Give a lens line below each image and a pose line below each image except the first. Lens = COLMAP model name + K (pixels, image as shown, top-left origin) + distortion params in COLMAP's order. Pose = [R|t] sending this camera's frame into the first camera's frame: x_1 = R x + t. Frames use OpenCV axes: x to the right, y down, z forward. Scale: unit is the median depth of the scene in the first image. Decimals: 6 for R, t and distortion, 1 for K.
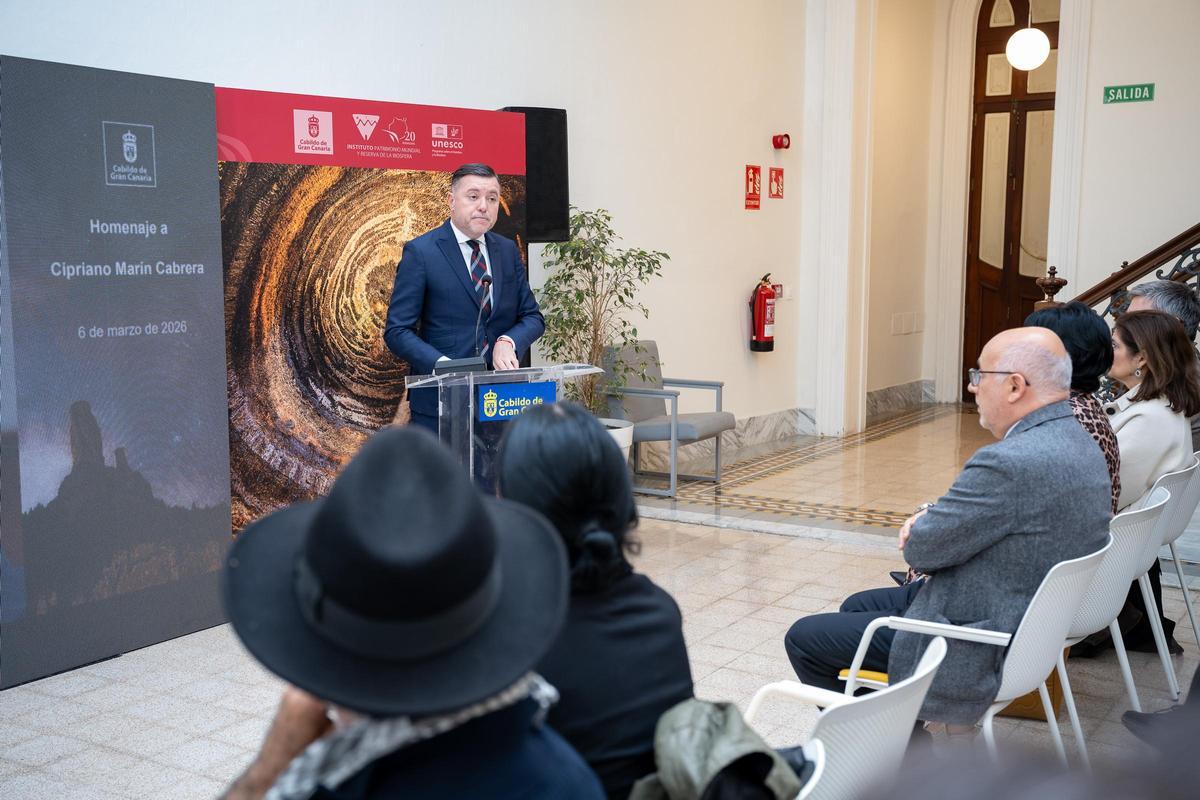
lens RADIAL K [[1421.4, 0, 629.6], [0, 1421.4, 394.6], [0, 0, 1]] dist [0.117704, 0.000000]
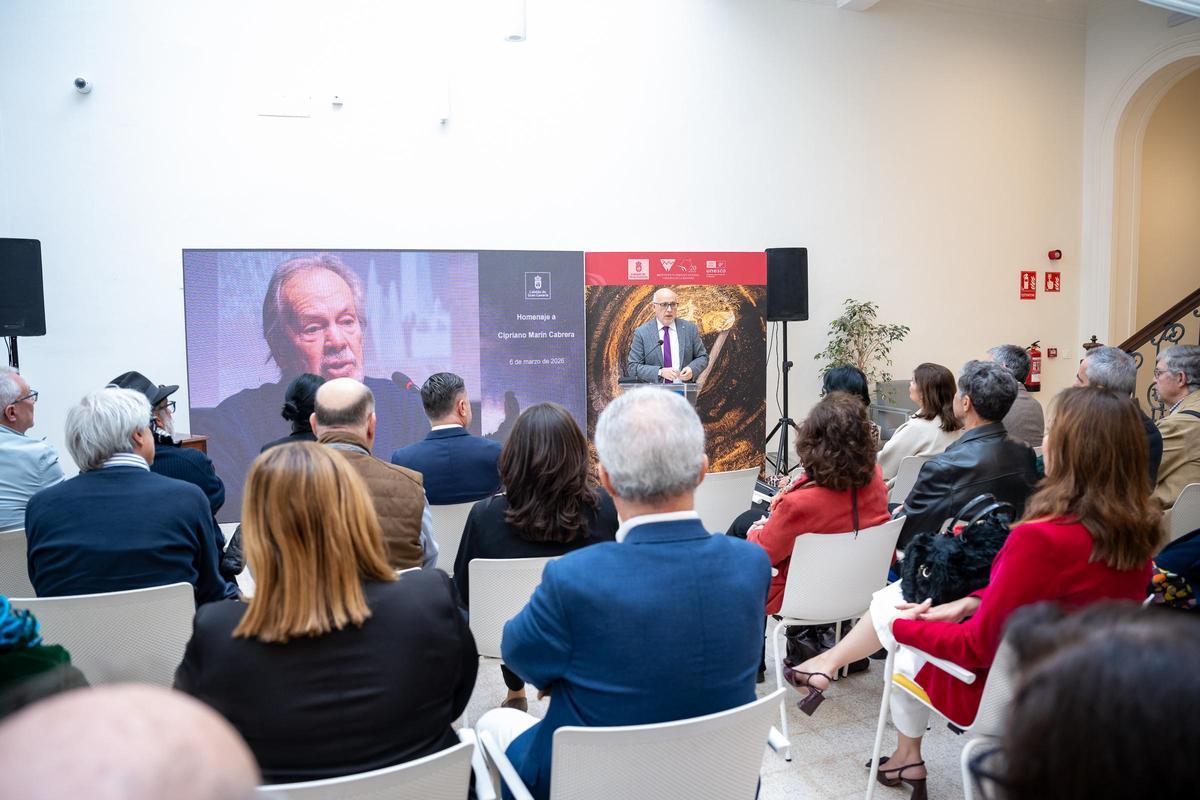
lens RADIAL K [[923.6, 0, 617.5], [0, 923.6, 399.0], [0, 0, 1]] dist [-0.124319, 0.019827]
pose [[0.785872, 0.045631, -0.616703, 0.586187], [-0.057882, 0.998323, 0.000109, 0.005747], [0.615674, 0.035610, 0.787196, -0.058743]]
